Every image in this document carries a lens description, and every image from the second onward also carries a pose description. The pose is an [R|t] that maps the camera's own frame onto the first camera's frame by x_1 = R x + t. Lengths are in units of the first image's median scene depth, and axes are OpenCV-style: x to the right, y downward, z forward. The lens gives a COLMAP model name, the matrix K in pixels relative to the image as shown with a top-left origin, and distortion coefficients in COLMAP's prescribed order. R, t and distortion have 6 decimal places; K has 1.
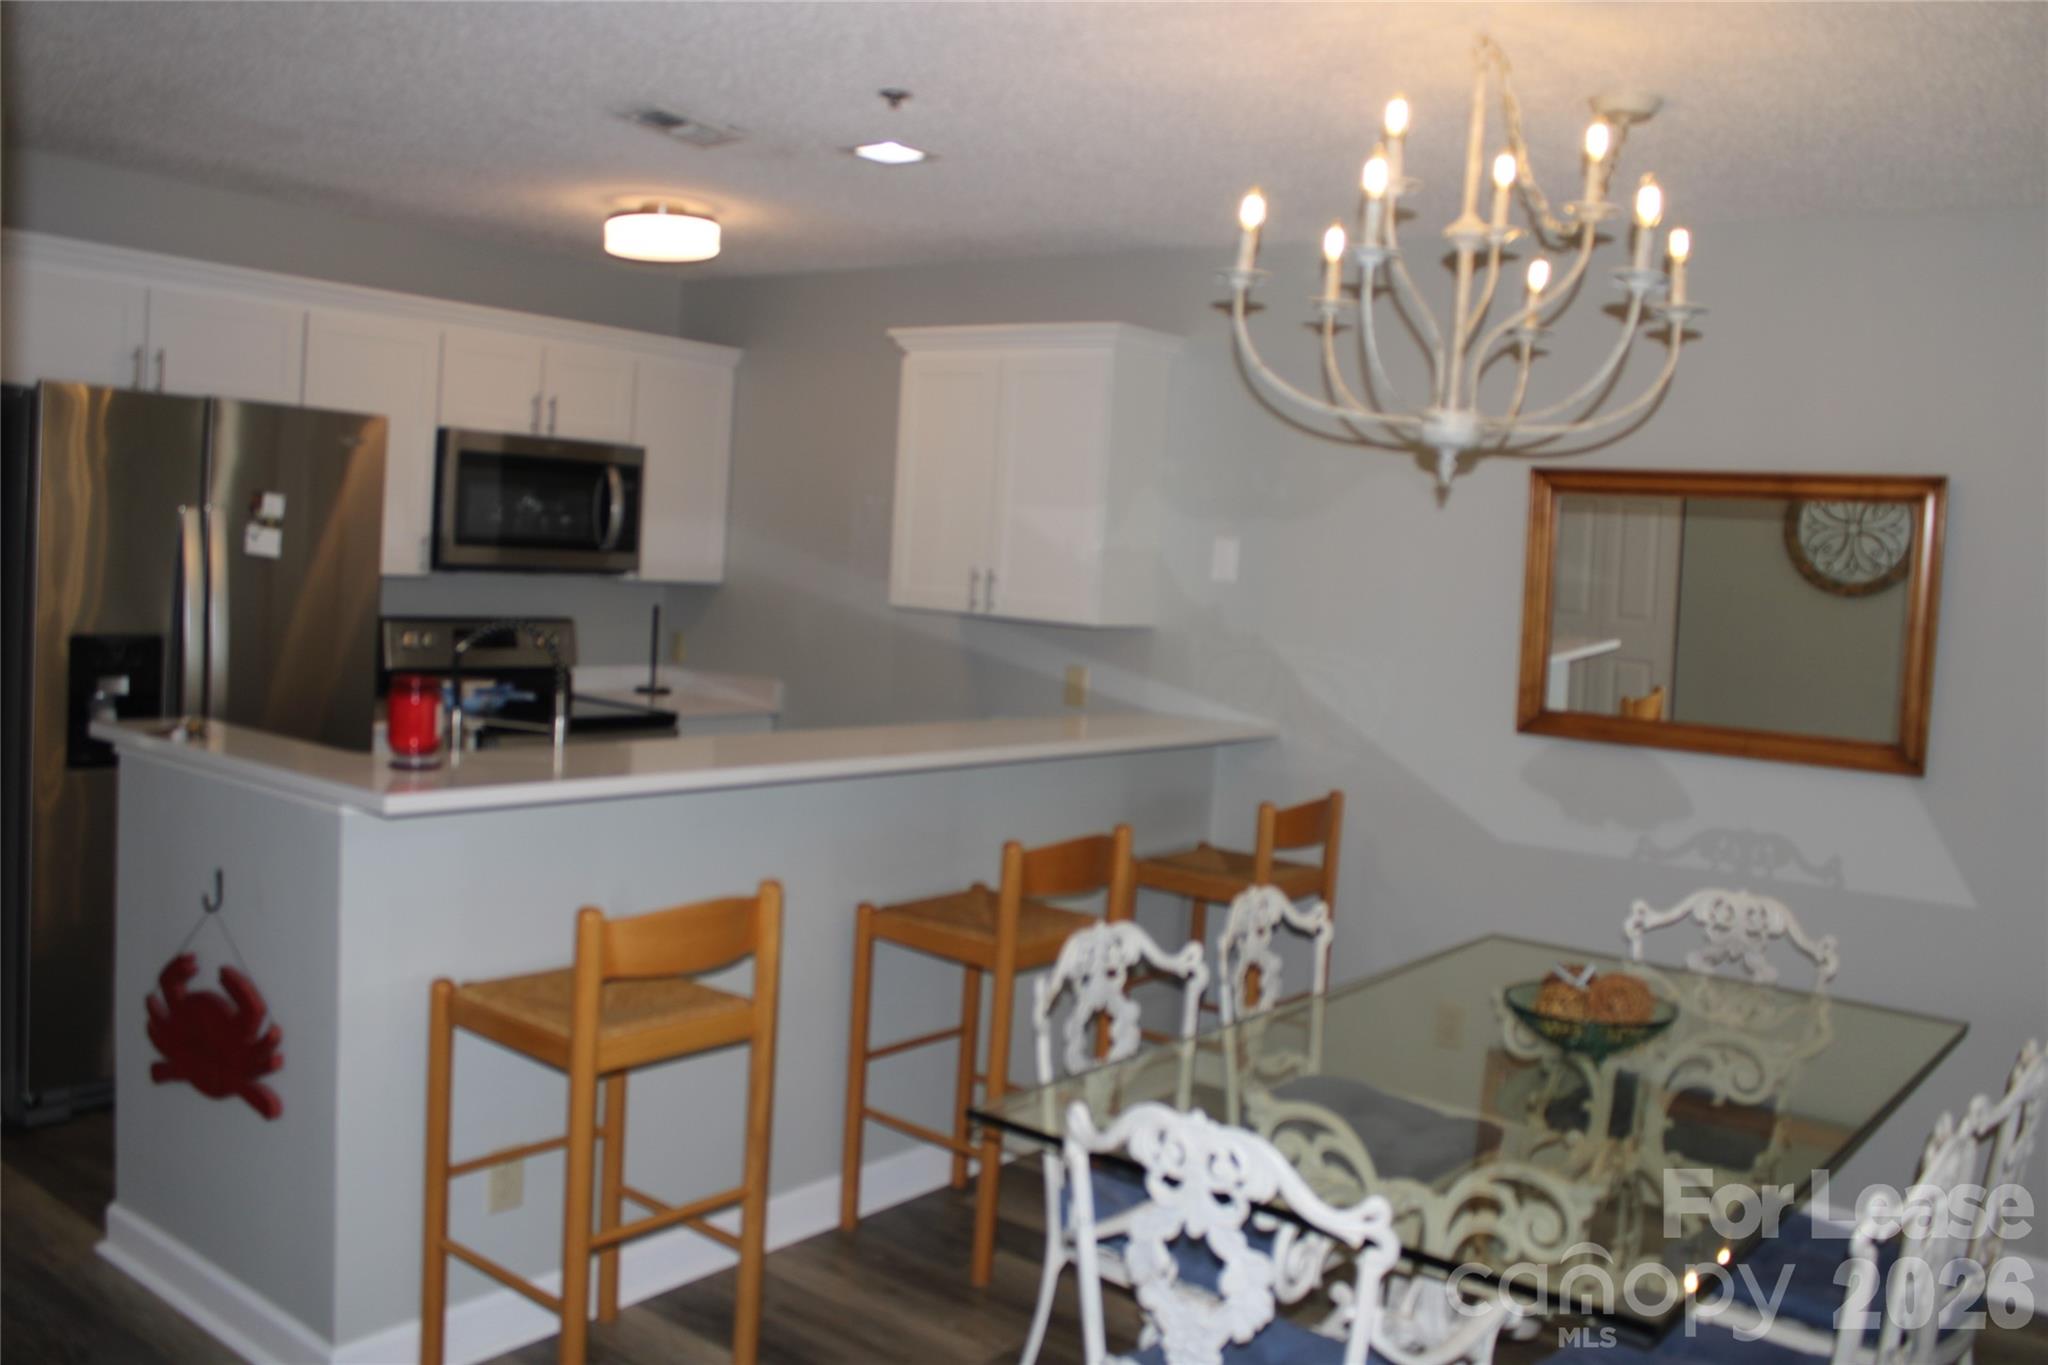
lens RADIAL K [[1791.0, 0, 1024.0], [0, 1791.0, 682.5], [0, 0, 1]] dist [-0.184080, 0.264483]
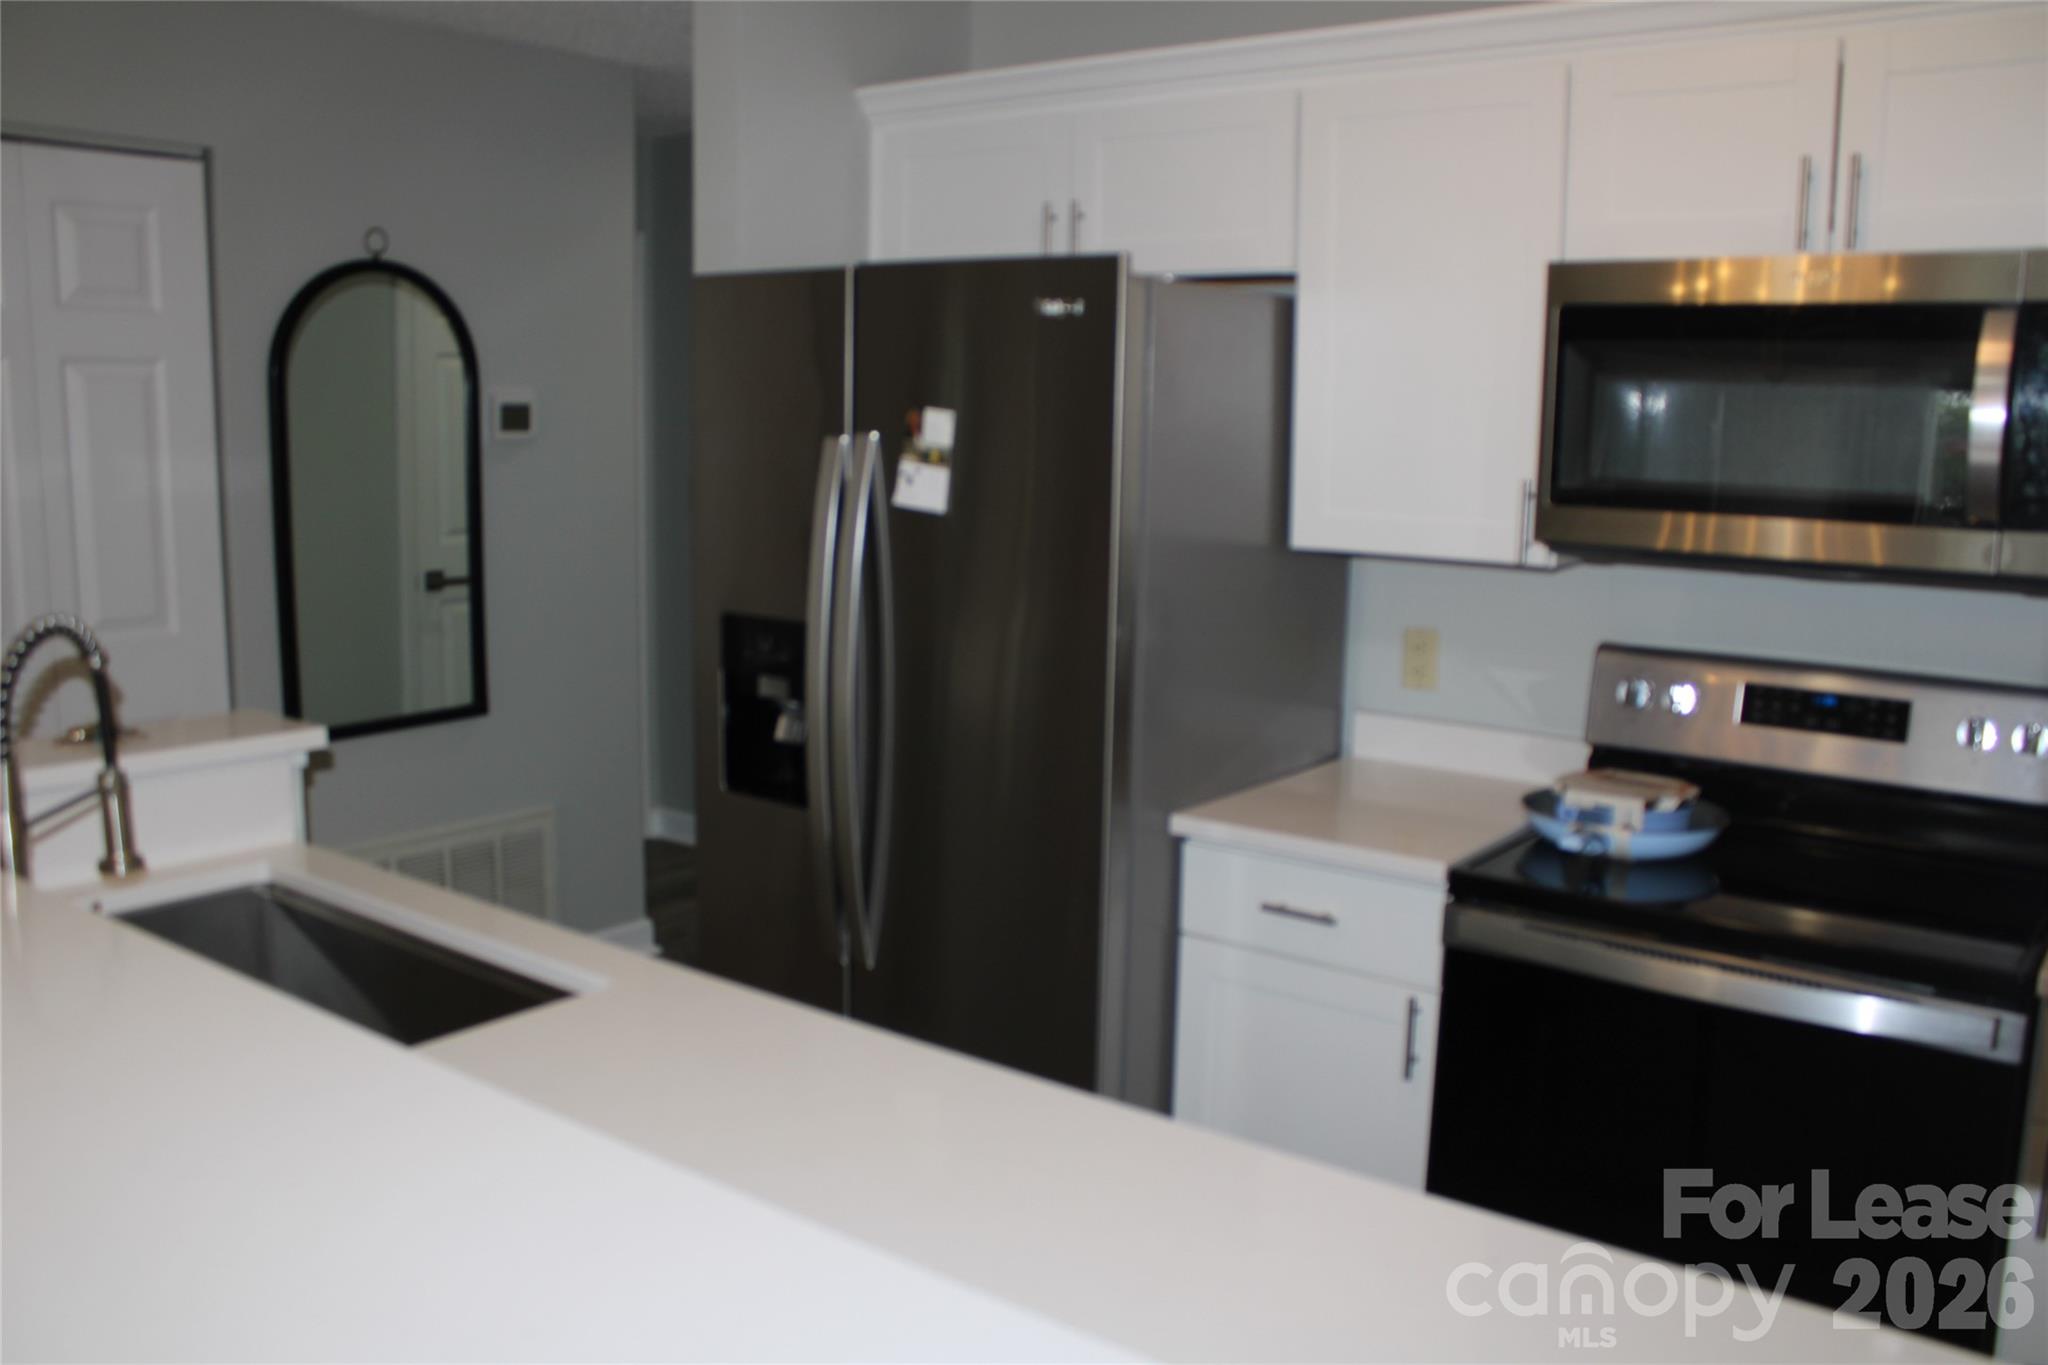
lens RADIAL K [[1730.5, 0, 964.0], [0, 1730.5, 681.0], [0, 0, 1]] dist [-0.081637, -0.000847]
pose [[-0.016836, 0.108063, -0.994001, 0.152988], [-0.083791, 0.990493, 0.109101, -0.067659], [0.996341, 0.085125, -0.007621, 0.858711]]
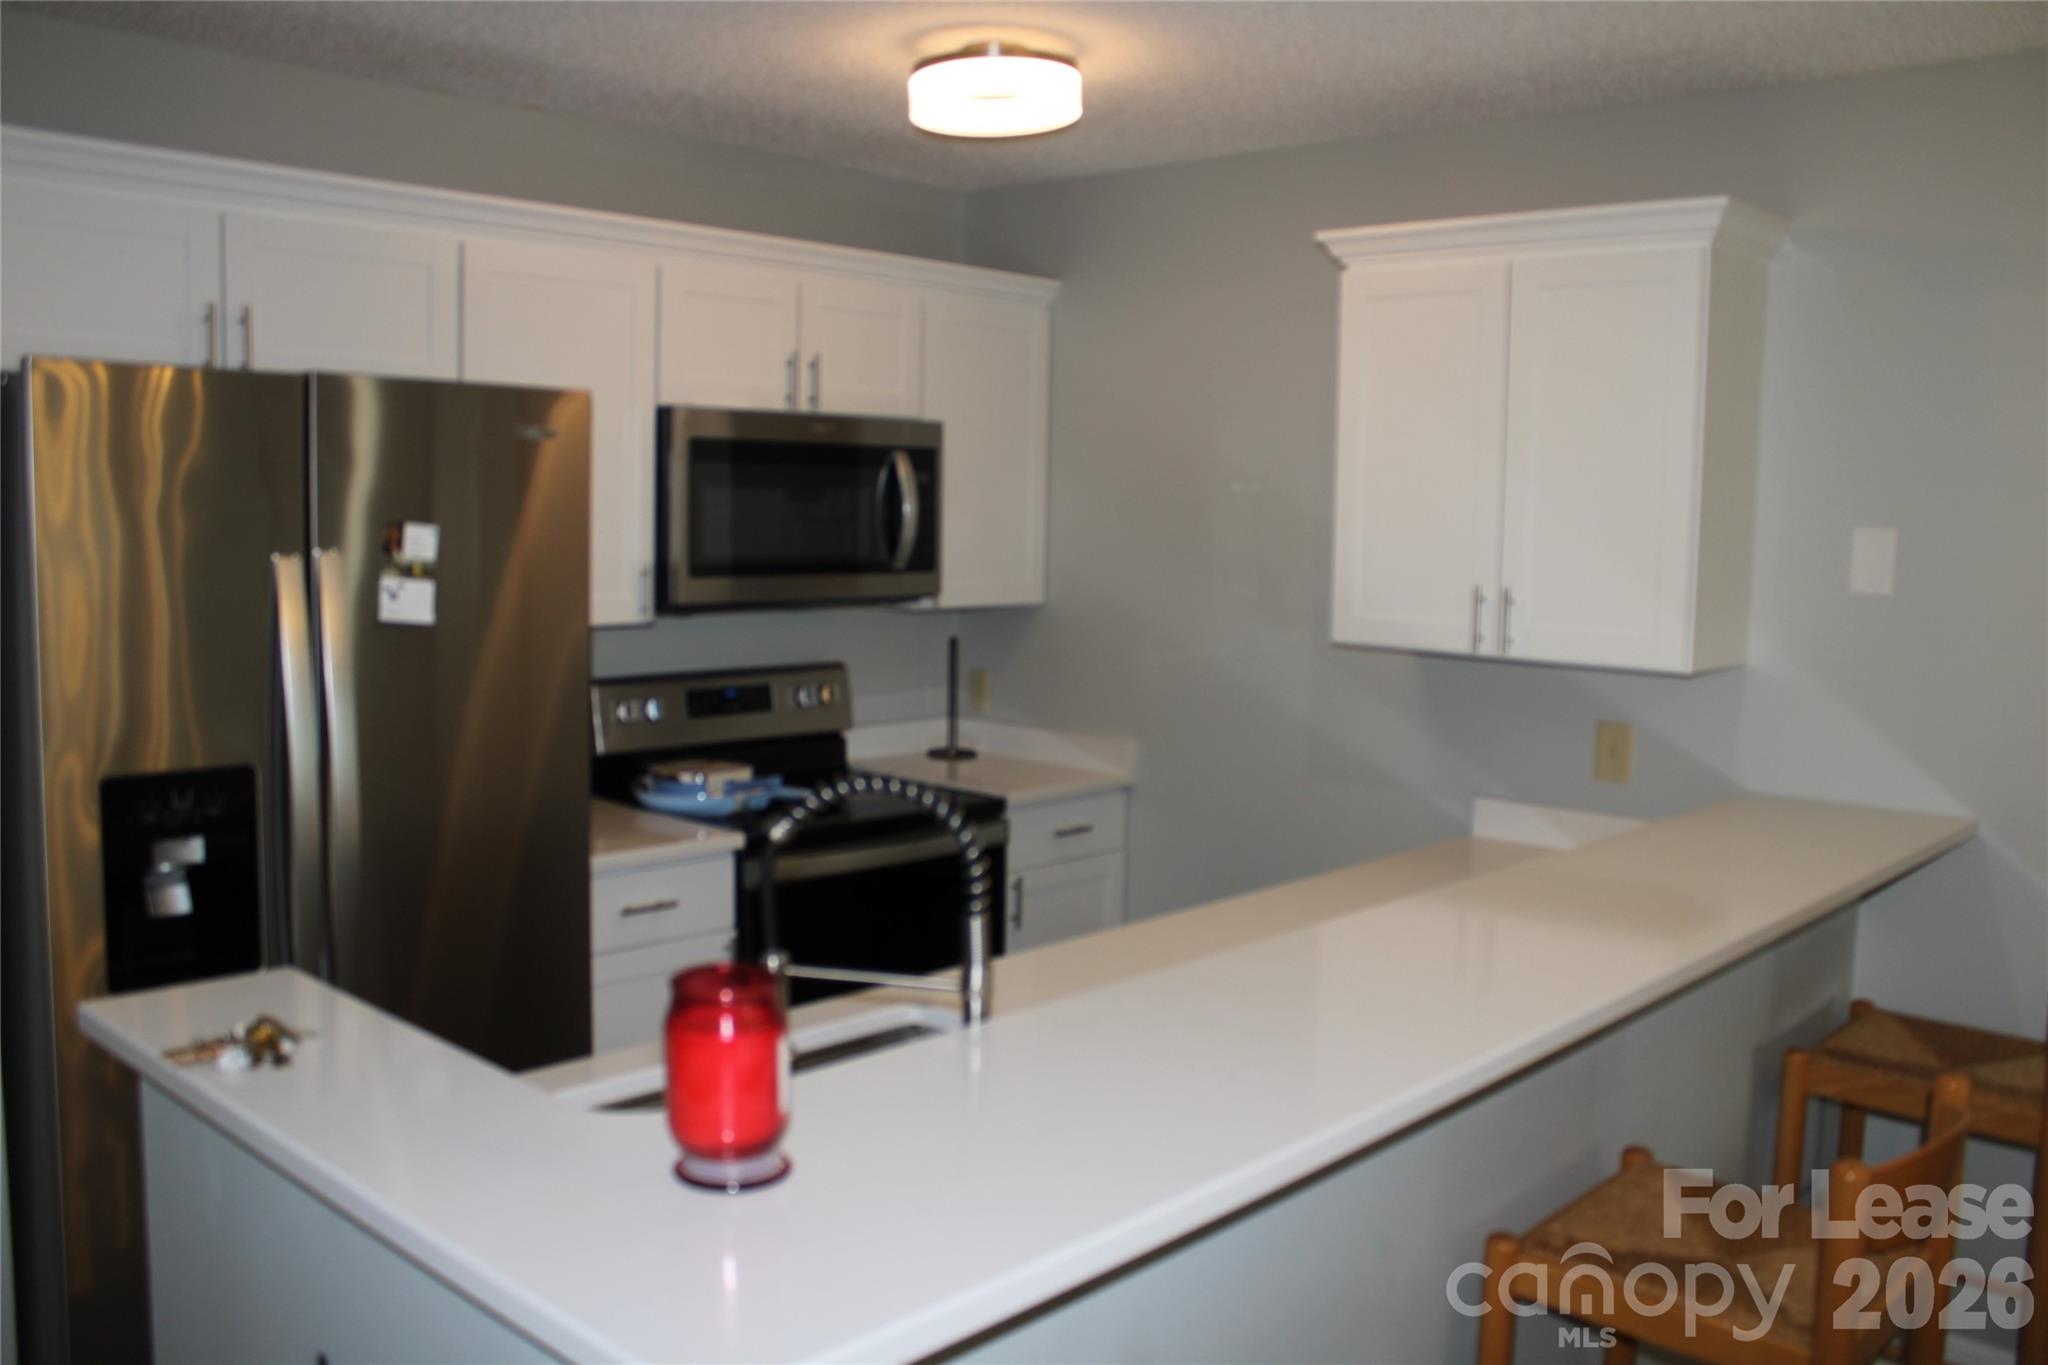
lens RADIAL K [[1730.5, 0, 964.0], [0, 1730.5, 681.0], [0, 0, 1]] dist [-0.081637, -0.000847]
pose [[0.992198, -0.030012, -0.121008, -0.137446], [0.033271, 0.999134, 0.025005, -0.050988], [0.120153, -0.028836, 0.992337, 0.345566]]
